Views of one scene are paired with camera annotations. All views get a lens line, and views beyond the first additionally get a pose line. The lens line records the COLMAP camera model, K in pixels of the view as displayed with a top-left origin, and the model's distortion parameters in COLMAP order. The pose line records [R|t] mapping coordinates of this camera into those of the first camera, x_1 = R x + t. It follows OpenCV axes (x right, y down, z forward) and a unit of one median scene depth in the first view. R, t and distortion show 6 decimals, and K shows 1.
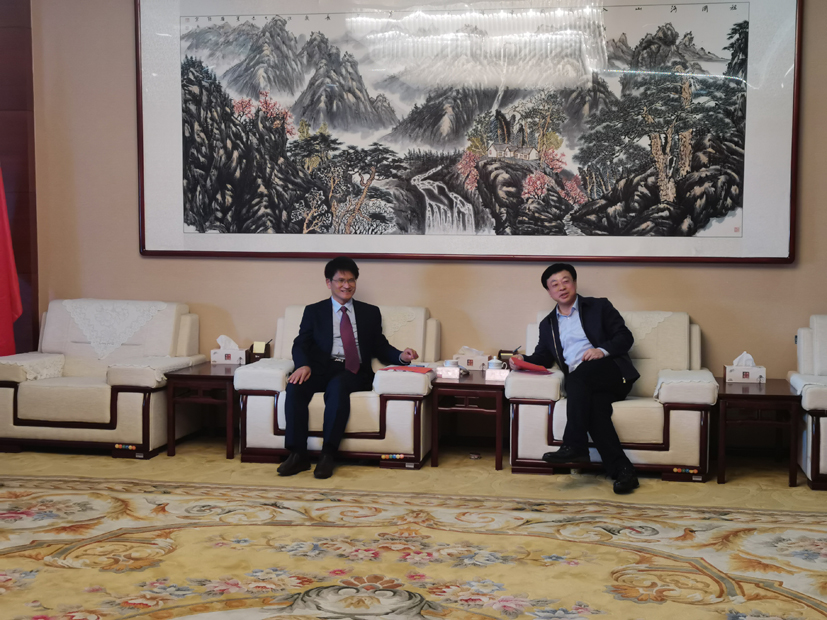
lens RADIAL K [[1257.9, 0, 414.1], [0, 1257.9, 311.1], [0, 0, 1]] dist [0.036959, 0.000000]
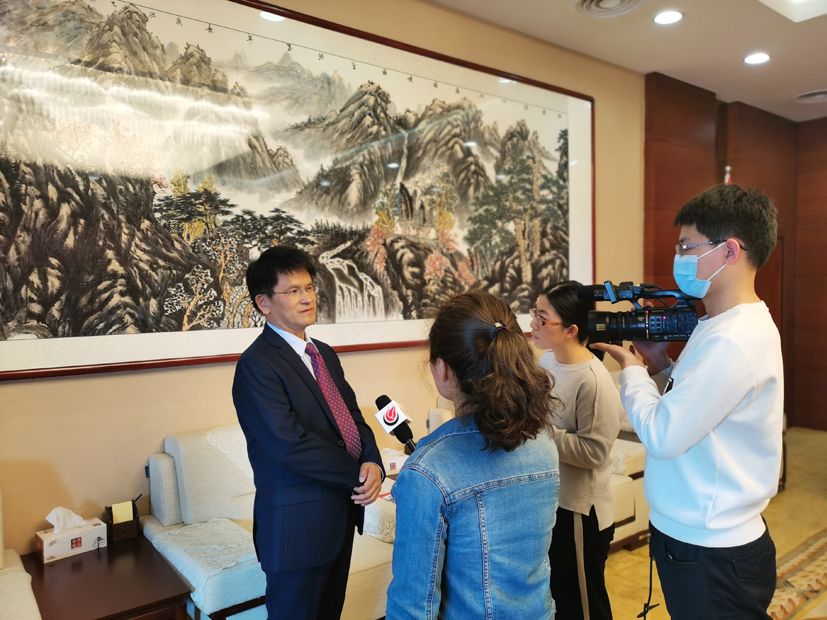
lens RADIAL K [[647.4, 0, 415.2], [0, 647.4, 309.7], [0, 0, 1]] dist [0.036180, -0.022718]
pose [[0.654464, -0.040935, 0.754984, -0.279377], [0.060904, 0.998143, 0.001324, -0.066952], [-0.753636, 0.045115, 0.655741, 0.676576]]
